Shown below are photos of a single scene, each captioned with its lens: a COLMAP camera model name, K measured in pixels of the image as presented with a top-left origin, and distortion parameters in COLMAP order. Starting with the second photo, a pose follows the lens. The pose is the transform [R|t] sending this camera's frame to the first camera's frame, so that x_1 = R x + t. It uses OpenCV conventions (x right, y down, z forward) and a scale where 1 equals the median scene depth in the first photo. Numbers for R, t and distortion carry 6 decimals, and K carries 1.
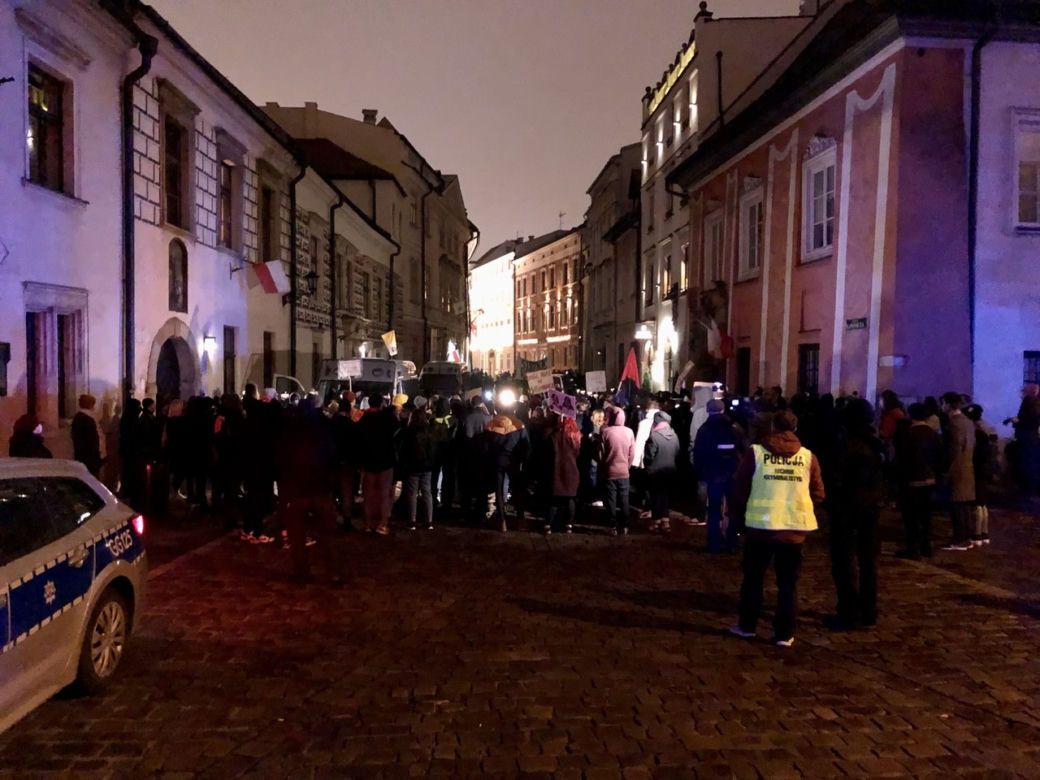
lens RADIAL K [[767.7, 0, 520.0], [0, 767.7, 390.0], [0, 0, 1]] dist [0.095949, 0.002727]
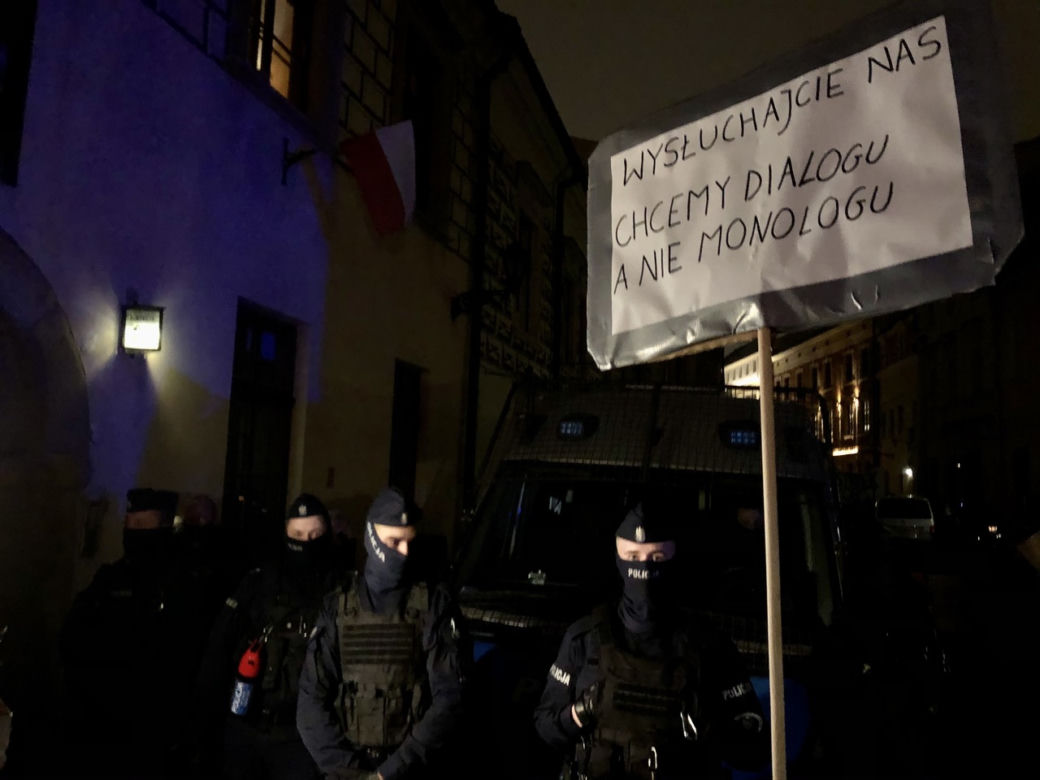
lens RADIAL K [[767.7, 0, 520.0], [0, 767.7, 390.0], [0, 0, 1]] dist [0.095949, 0.002727]
pose [[0.960677, -0.009992, -0.277489, -0.040934], [-0.033405, 0.987935, -0.151224, 0.000139], [0.275652, 0.154547, 0.948752, 0.169985]]
